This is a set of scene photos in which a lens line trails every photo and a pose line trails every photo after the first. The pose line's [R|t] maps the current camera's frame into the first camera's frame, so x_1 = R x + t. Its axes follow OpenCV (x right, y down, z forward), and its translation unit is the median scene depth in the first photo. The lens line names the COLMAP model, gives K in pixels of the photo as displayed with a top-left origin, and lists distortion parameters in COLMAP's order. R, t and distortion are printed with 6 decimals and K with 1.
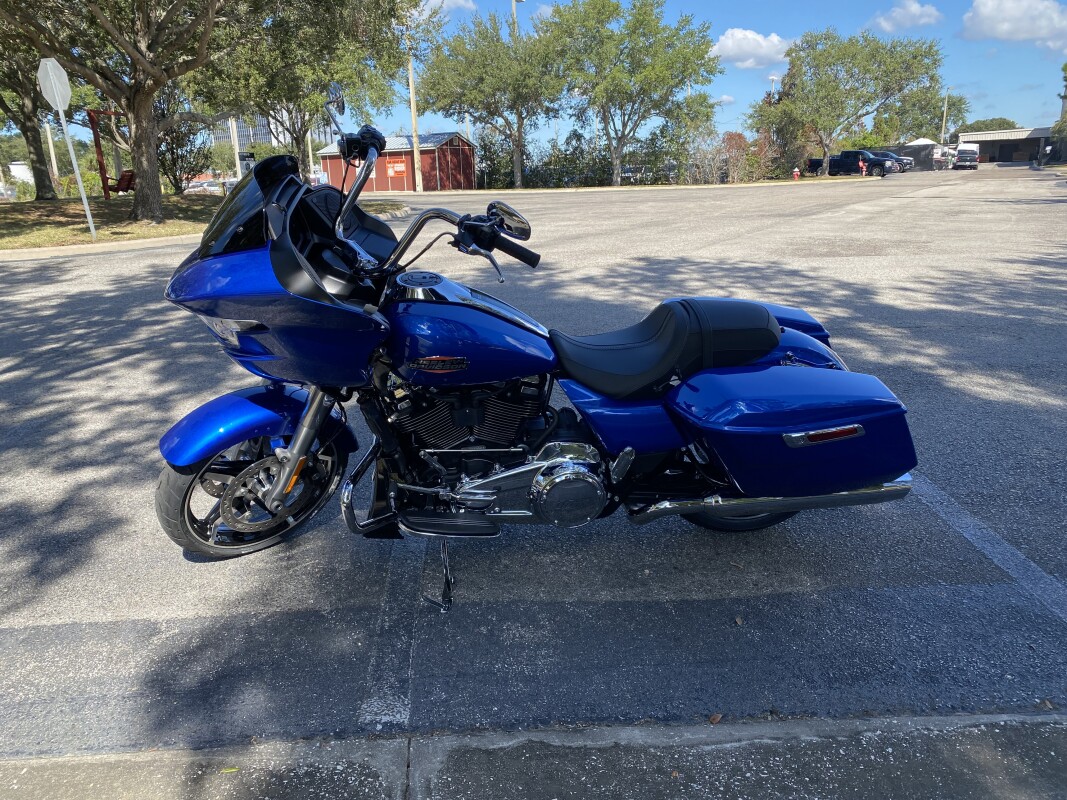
lens RADIAL K [[813.0, 0, 533.5], [0, 813.0, 400.0], [0, 0, 1]] dist [0.007445, 0.000860]
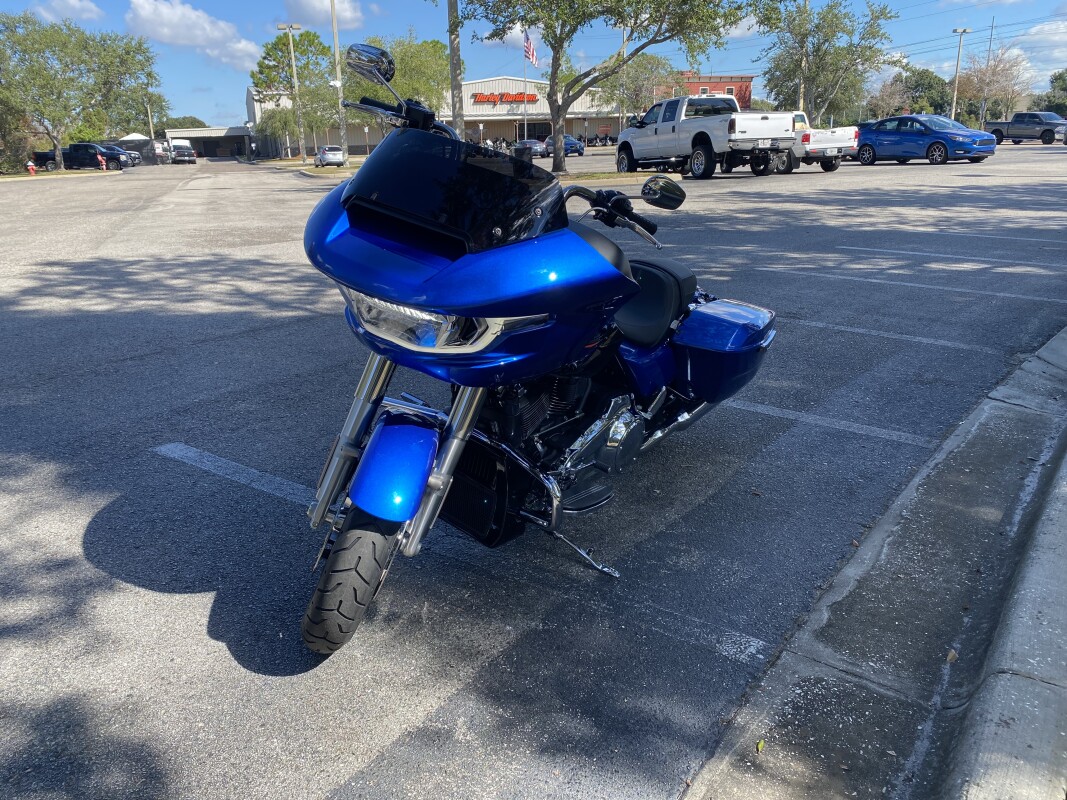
lens RADIAL K [[780.1, 0, 533.5], [0, 780.1, 400.0], [0, 0, 1]] dist [0.004348, 0.000743]
pose [[0.646771, -0.223420, 0.729226, -0.870532], [0.210118, 0.971328, 0.111235, -0.092692], [-0.733170, 0.081280, 0.675171, 0.395148]]
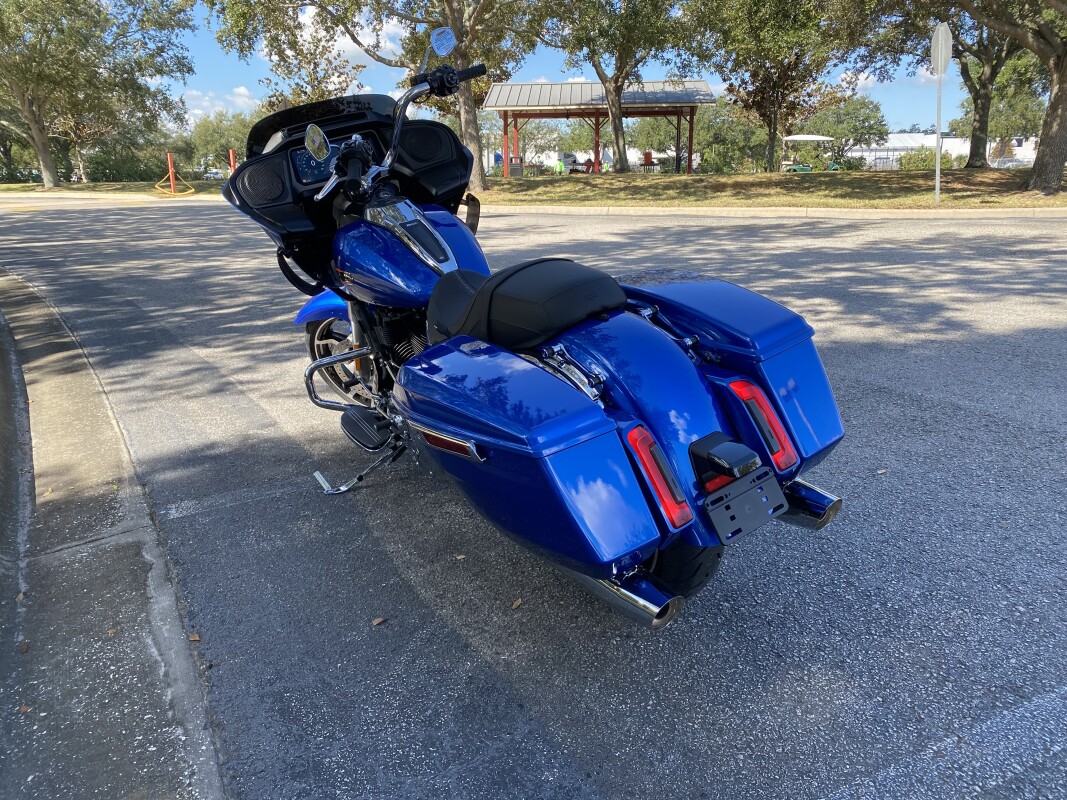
lens RADIAL K [[813.0, 0, 533.5], [0, 813.0, 400.0], [0, 0, 1]] dist [0.007445, 0.000860]
pose [[0.443212, 0.273043, -0.853821, 0.992473], [-0.245454, 0.953046, 0.177360, -0.147853], [0.862158, 0.130965, 0.489421, 0.681087]]
